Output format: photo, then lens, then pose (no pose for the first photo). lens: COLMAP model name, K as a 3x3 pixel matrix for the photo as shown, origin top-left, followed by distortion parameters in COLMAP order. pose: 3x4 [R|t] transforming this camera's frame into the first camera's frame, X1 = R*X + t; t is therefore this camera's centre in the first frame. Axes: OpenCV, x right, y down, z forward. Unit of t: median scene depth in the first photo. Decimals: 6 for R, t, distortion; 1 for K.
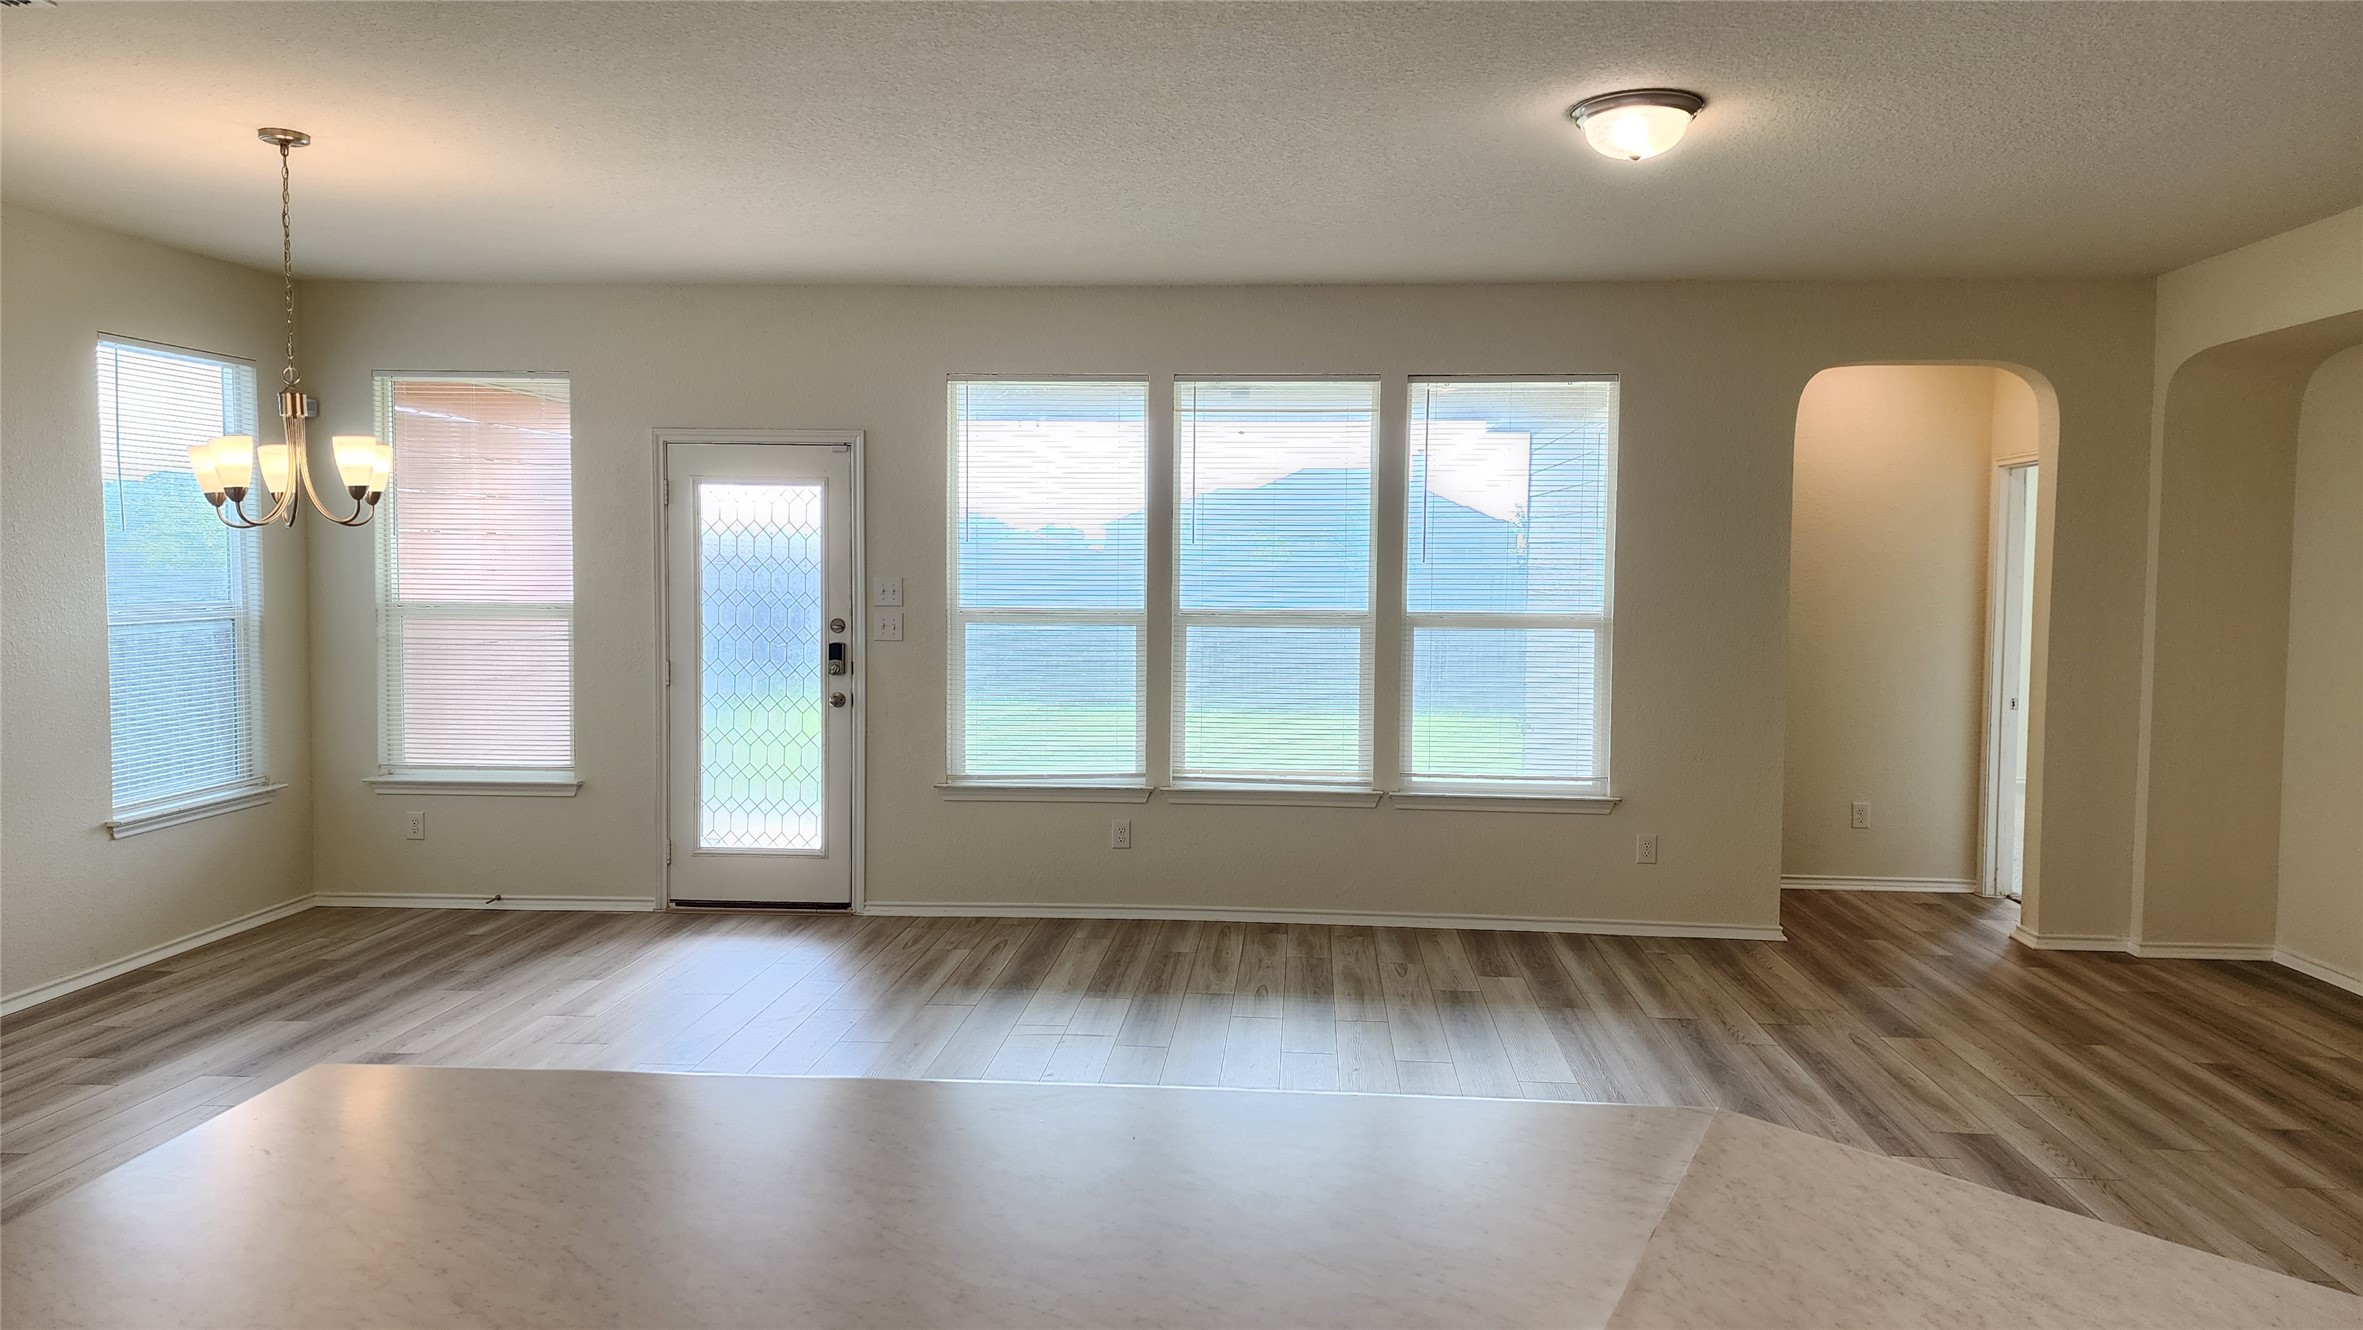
lens RADIAL K [[1571.4, 0, 1172.9], [0, 1571.4, 643.4], [0, 0, 1]] dist [0.096495, -0.100922]
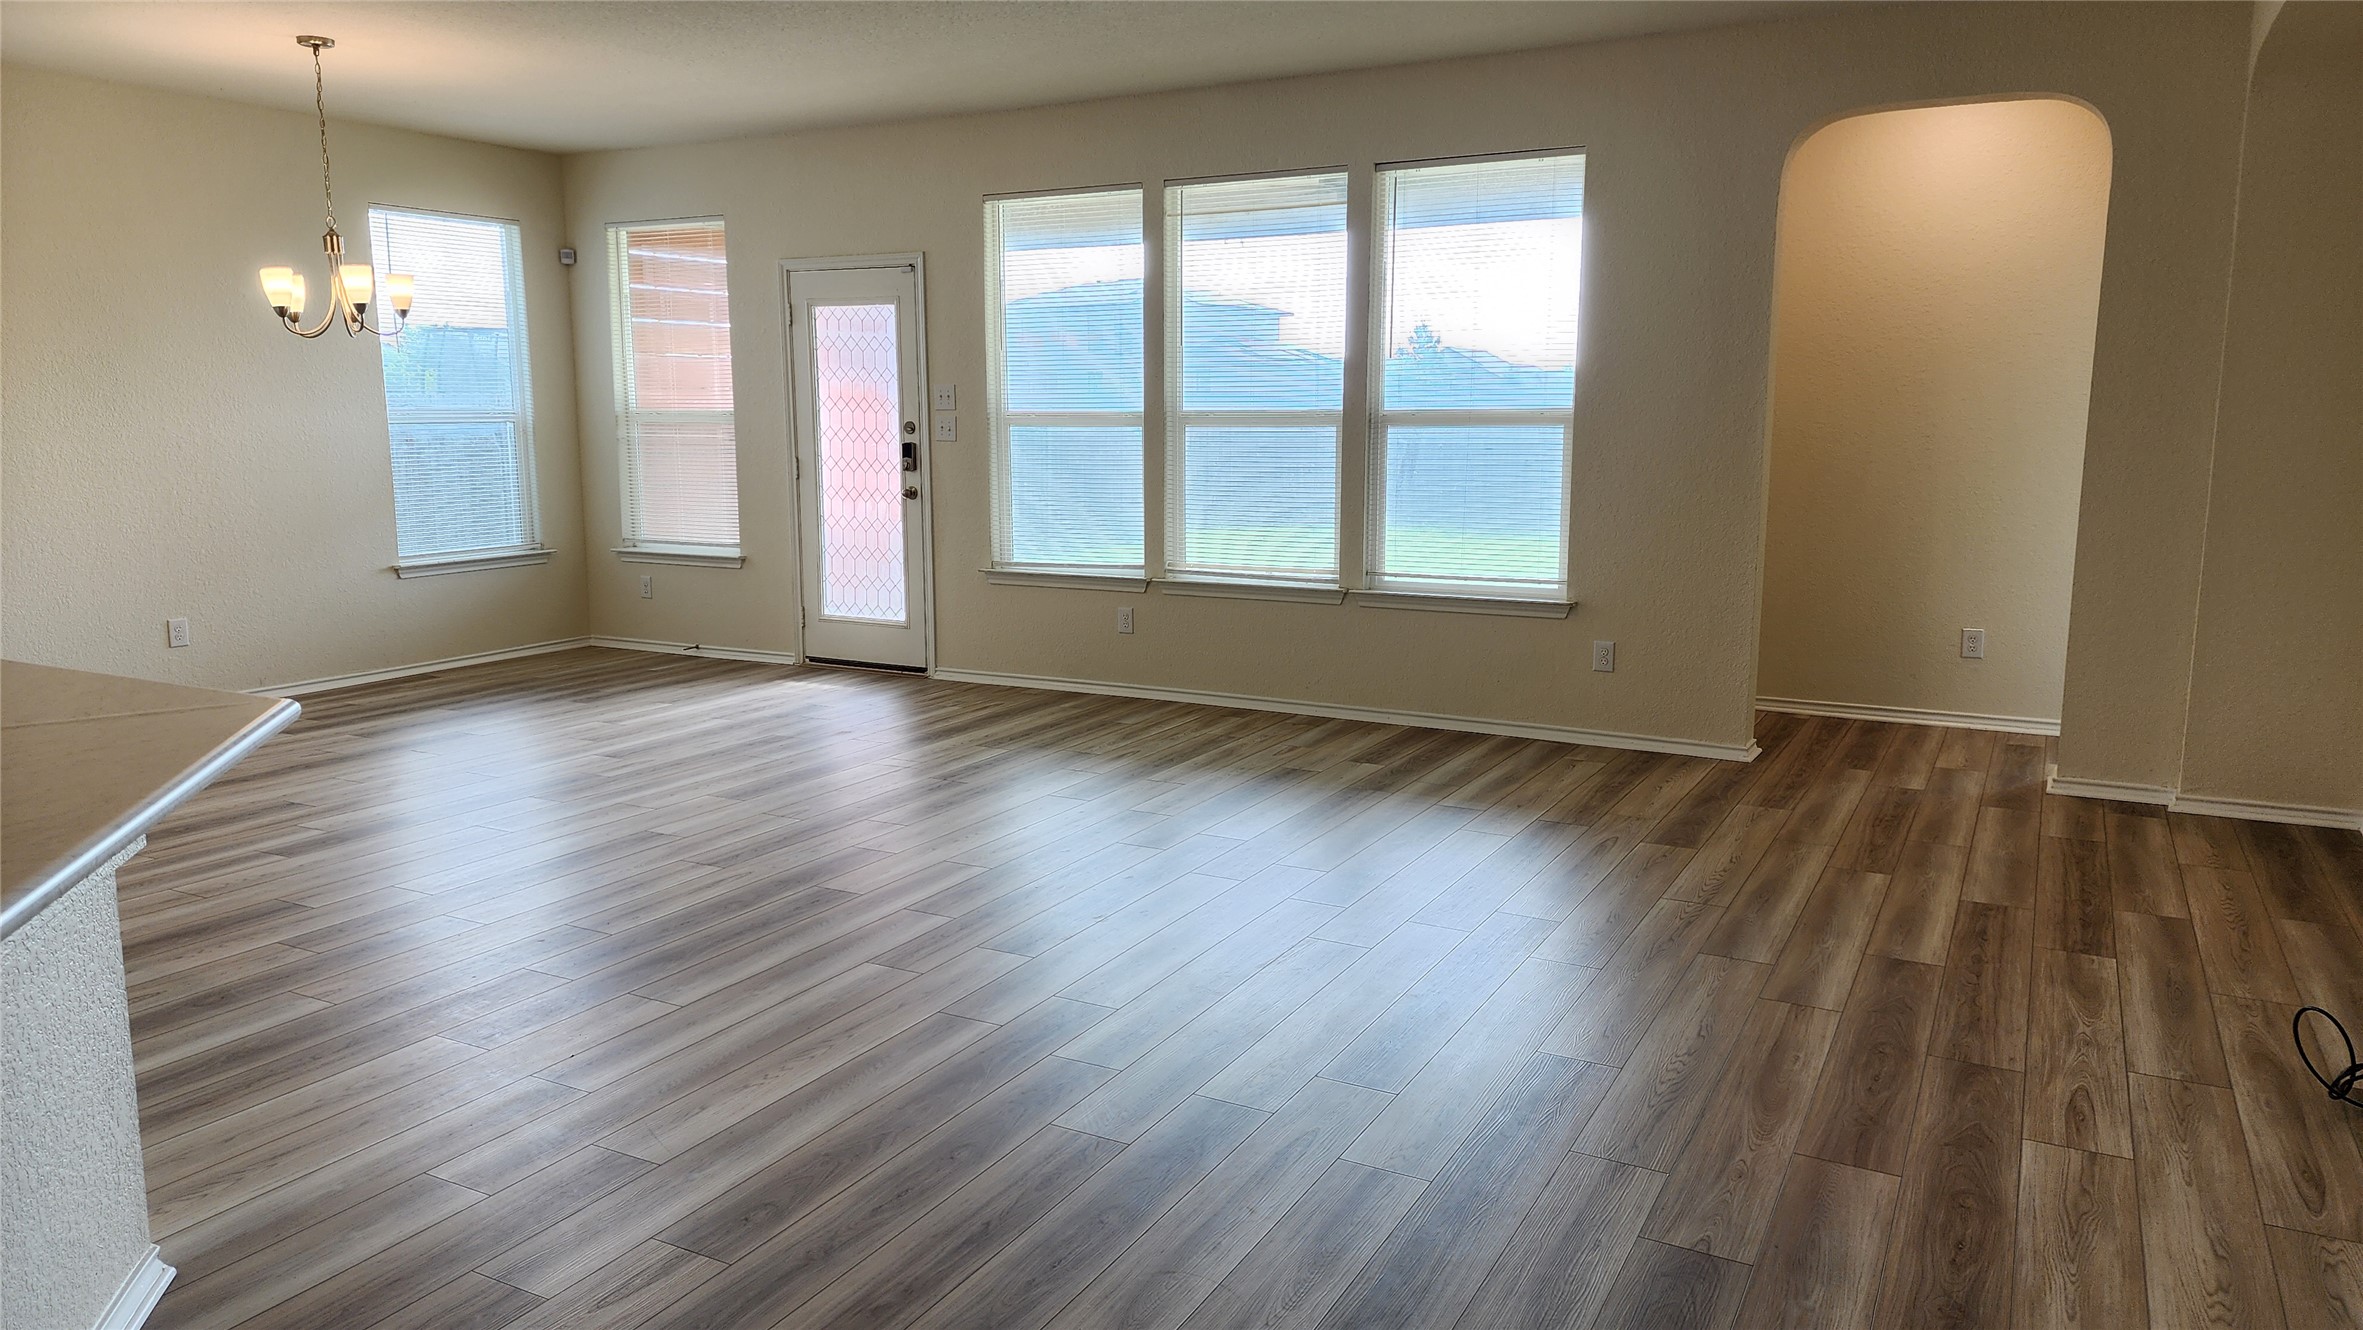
lens RADIAL K [[1571.4, 0, 1172.9], [0, 1571.4, 643.4], [0, 0, 1]] dist [0.096495, -0.100922]
pose [[0.906439, 0.051626, -0.419170, 0.453819], [-0.011354, 0.995121, 0.098008, 0.030479], [0.422184, -0.084079, 0.902602, 0.030082]]
